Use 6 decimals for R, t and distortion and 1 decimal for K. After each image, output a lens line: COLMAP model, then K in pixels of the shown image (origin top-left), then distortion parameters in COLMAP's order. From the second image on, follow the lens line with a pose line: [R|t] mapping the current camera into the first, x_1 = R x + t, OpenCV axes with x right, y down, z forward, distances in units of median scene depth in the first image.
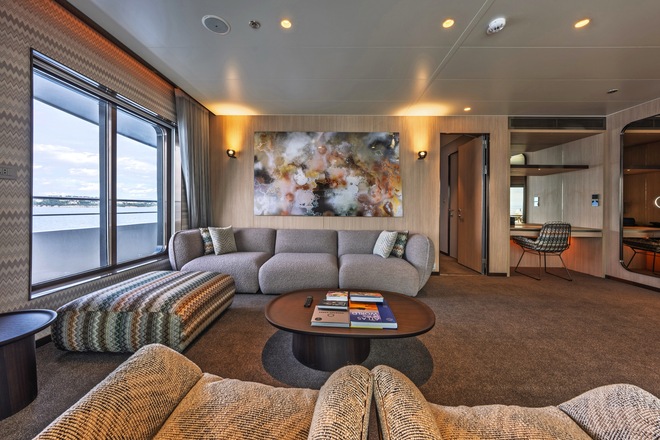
lens RADIAL K [[243.6, 0, 325.5], [0, 243.6, 206.7], [0, 0, 1]] dist [-0.001104, -0.000077]
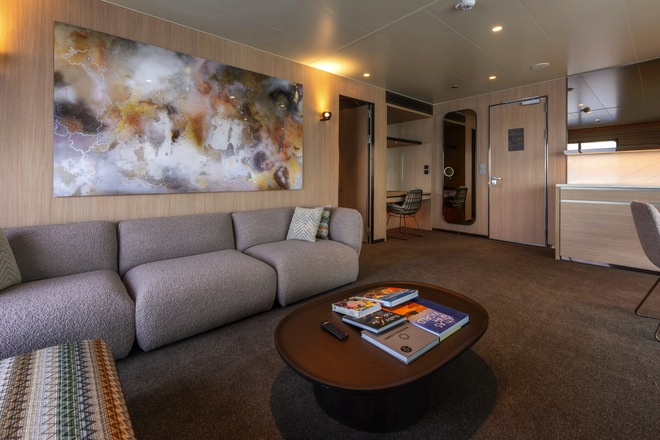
lens RADIAL K [[291.3, 0, 336.0], [0, 291.3, 175.6], [0, 0, 1]] dist [0.002403, -0.000645]
pose [[0.737775, -0.007070, 0.675009, -0.271293], [0.007939, 0.999967, 0.001796, -0.003356], [-0.675000, 0.004034, 0.737807, 0.212637]]
